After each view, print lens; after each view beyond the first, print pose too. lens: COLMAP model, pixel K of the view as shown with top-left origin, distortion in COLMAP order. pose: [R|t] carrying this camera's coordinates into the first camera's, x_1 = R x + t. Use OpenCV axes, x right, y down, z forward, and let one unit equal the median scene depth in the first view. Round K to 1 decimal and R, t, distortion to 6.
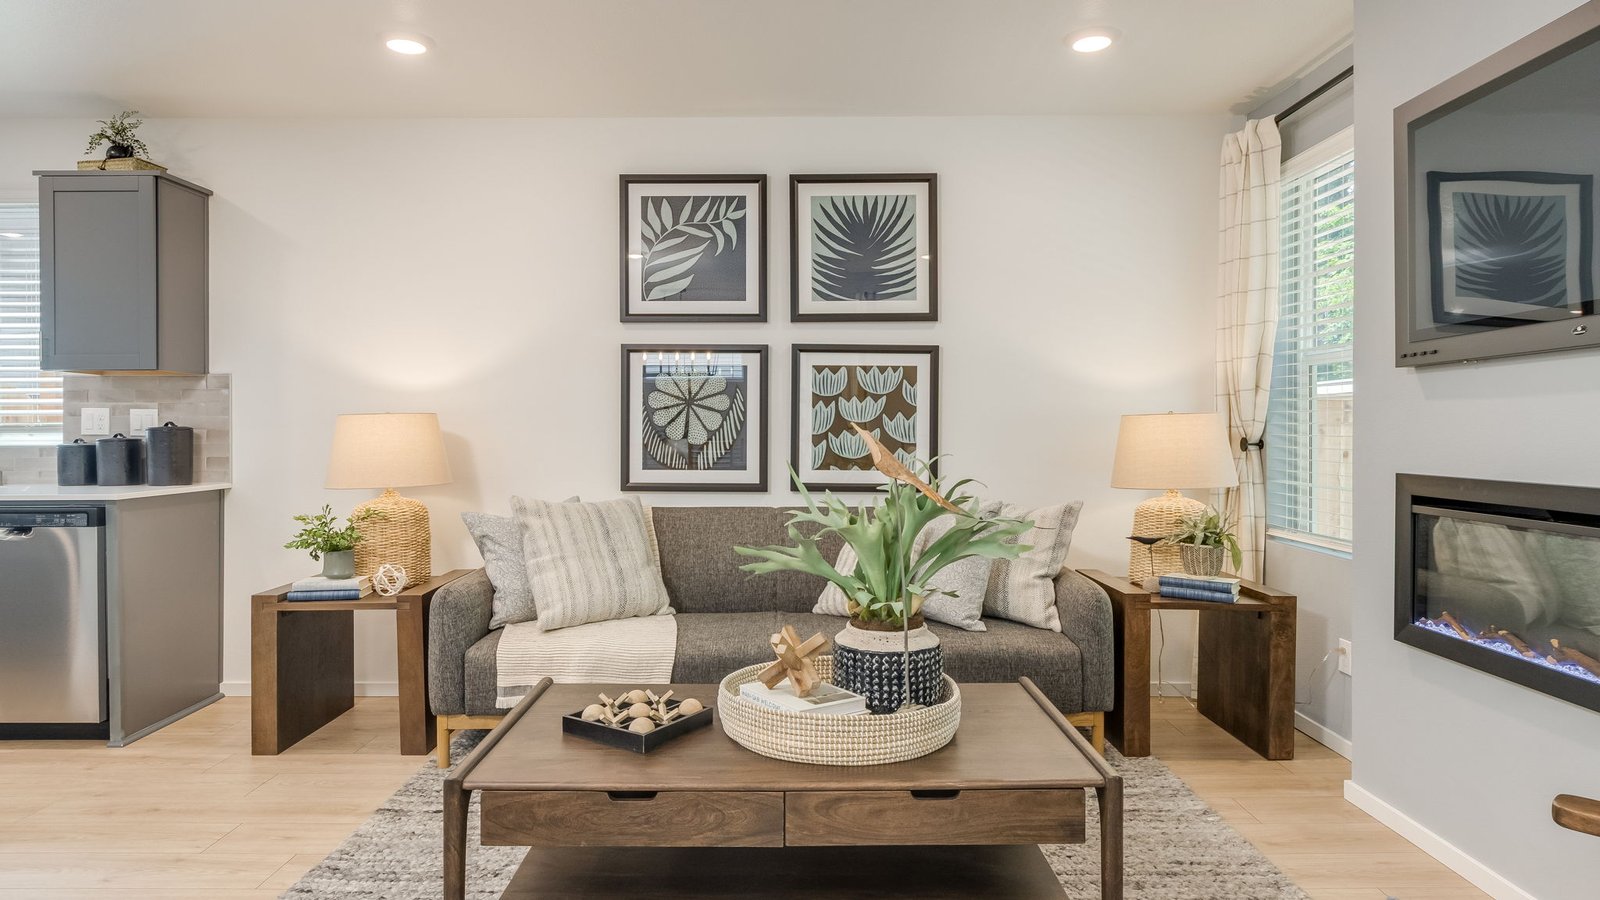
lens RADIAL K [[931.4, 0, 803.2], [0, 931.4, 429.5], [0, 0, 1]] dist [0.003113, -0.001431]
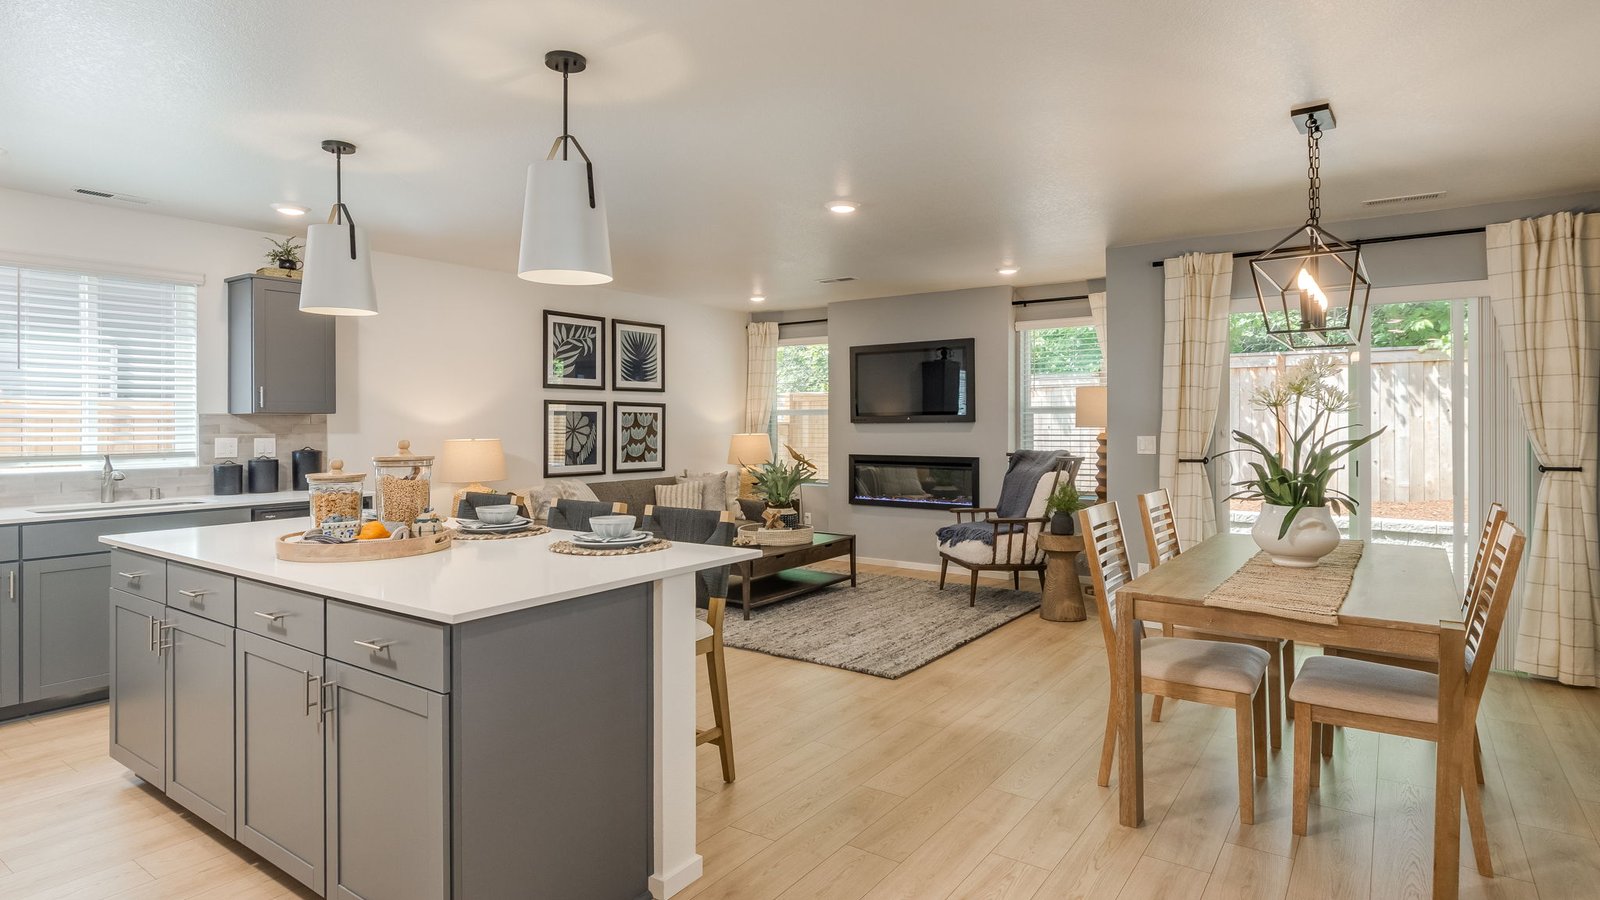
lens RADIAL K [[841.7, 0, 797.9], [0, 841.7, 422.4], [0, 0, 1]] dist [0.001595, -0.005818]
pose [[0.574856, -0.000469, 0.818255, -1.290569], [0.003271, 0.999993, -0.001725, -0.041492], [-0.818248, 0.003669, 0.574853, -0.391295]]
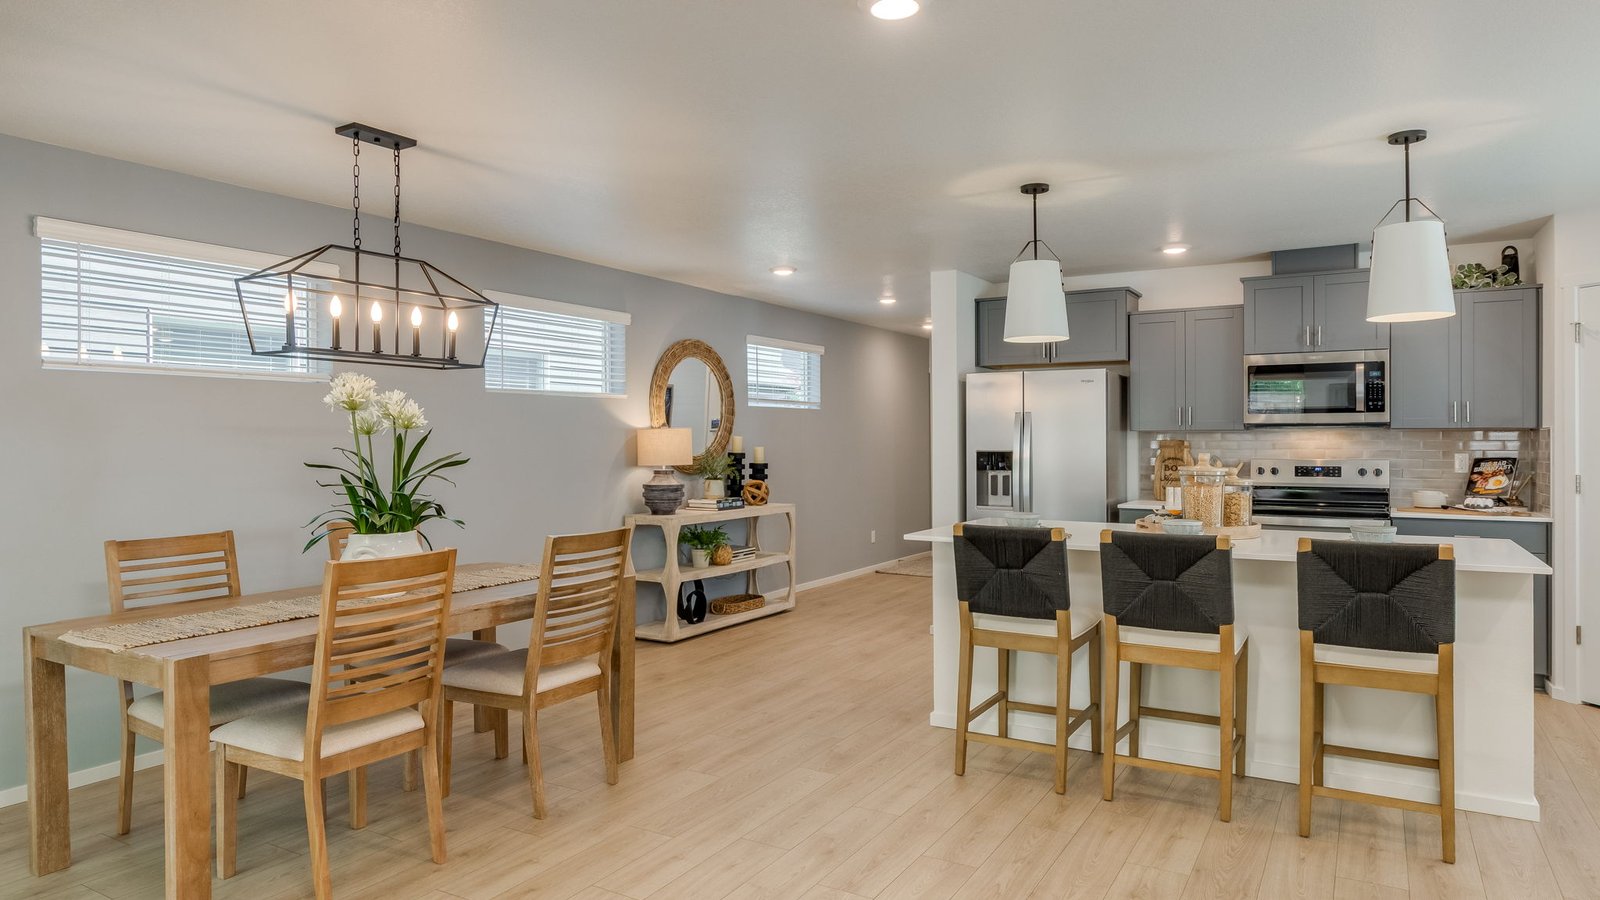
lens RADIAL K [[977.6, 0, 798.9], [0, 977.6, 438.3], [0, 0, 1]] dist [-0.003463, -0.002364]
pose [[-0.505583, 0.002406, -0.862774, 0.240478], [0.002876, 0.999995, 0.001104, -0.047847], [0.862773, -0.001923, -0.505588, 0.469349]]
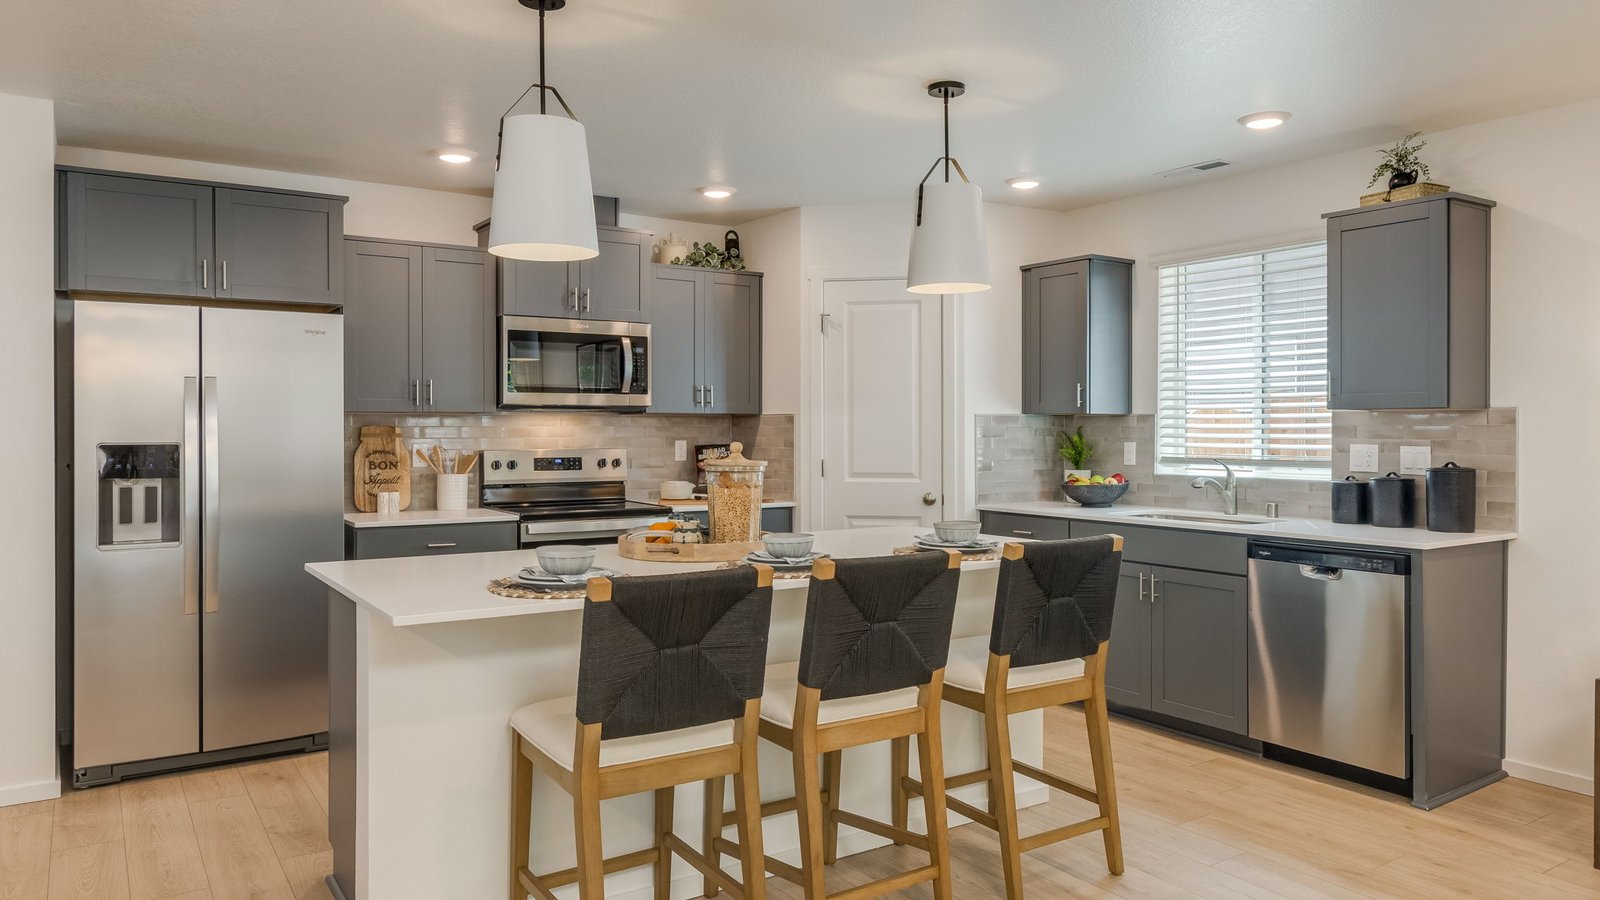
lens RADIAL K [[1075.0, 0, 801.7], [0, 1075.0, 425.2], [0, 0, 1]] dist [0.003558, -0.001954]
pose [[0.556944, 0.000690, -0.830550, -0.152043], [-0.001602, 0.999999, -0.000243, -0.042255], [0.830549, 0.001466, 0.556944, -0.116895]]
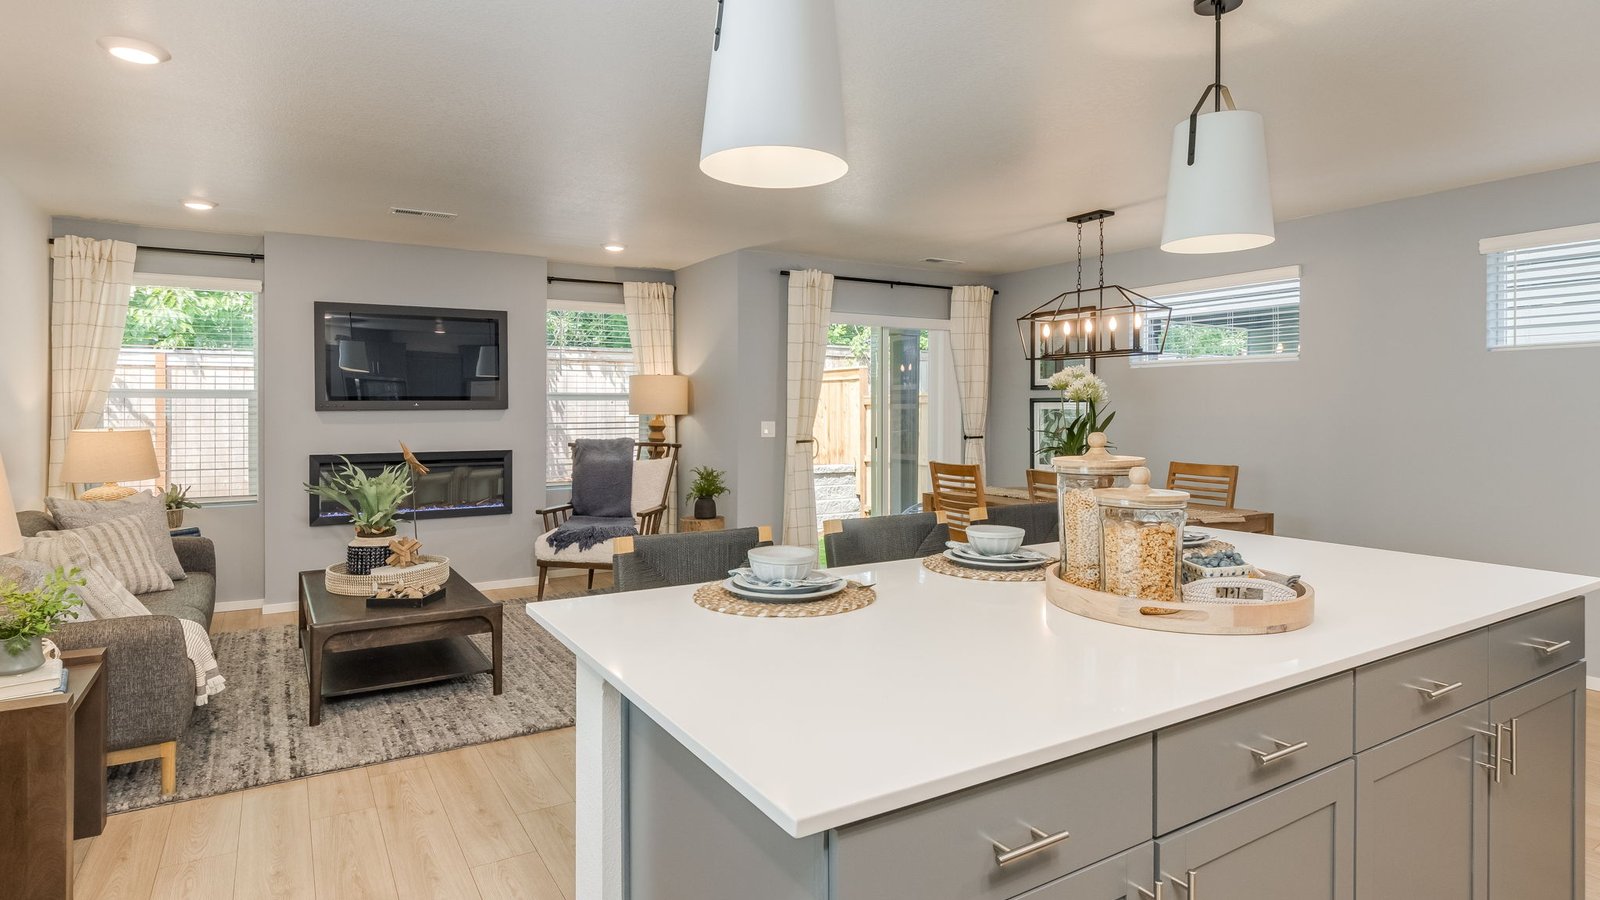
lens RADIAL K [[849.5, 0, 794.3], [0, 849.5, 408.7], [0, 0, 1]] dist [0.000294, -0.002509]
pose [[-0.523962, 0.003732, 0.851733, -1.208267], [0.003679, 0.999991, -0.002118, -0.039789], [-0.851733, 0.002024, -0.523971, 0.715785]]
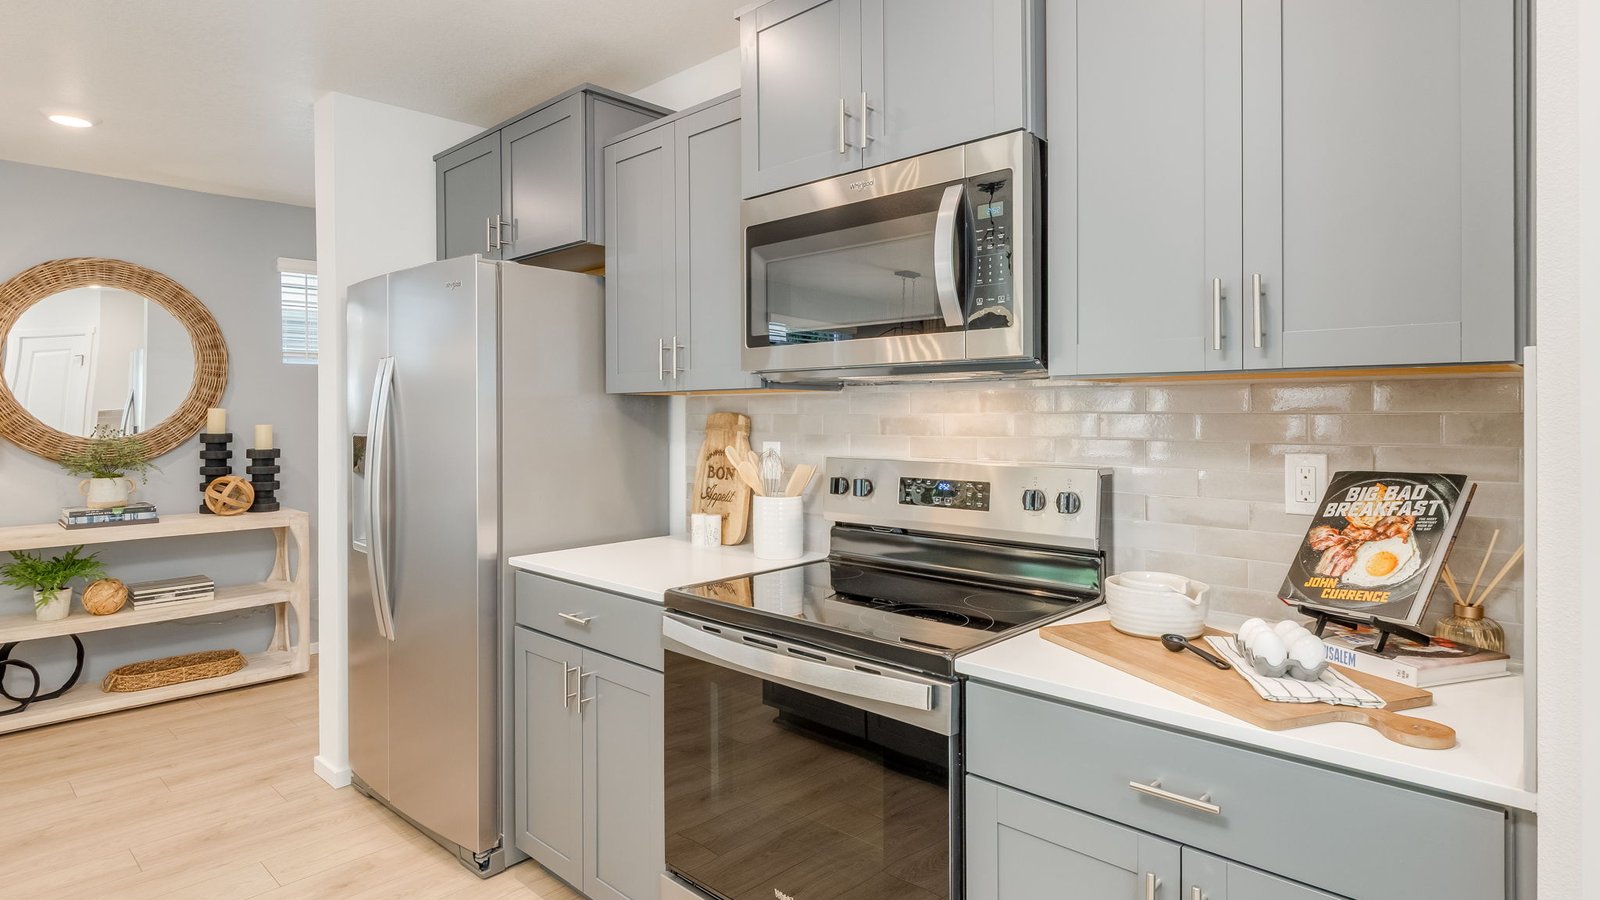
lens RADIAL K [[849.5, 0, 794.3], [0, 849.5, 408.7], [0, 0, 1]] dist [0.000294, -0.002509]
pose [[-0.683947, 0.002513, -0.729528, -1.047510], [0.006077, 0.999979, -0.002253, -0.042620], [0.729507, -0.005974, -0.683948, 0.684400]]
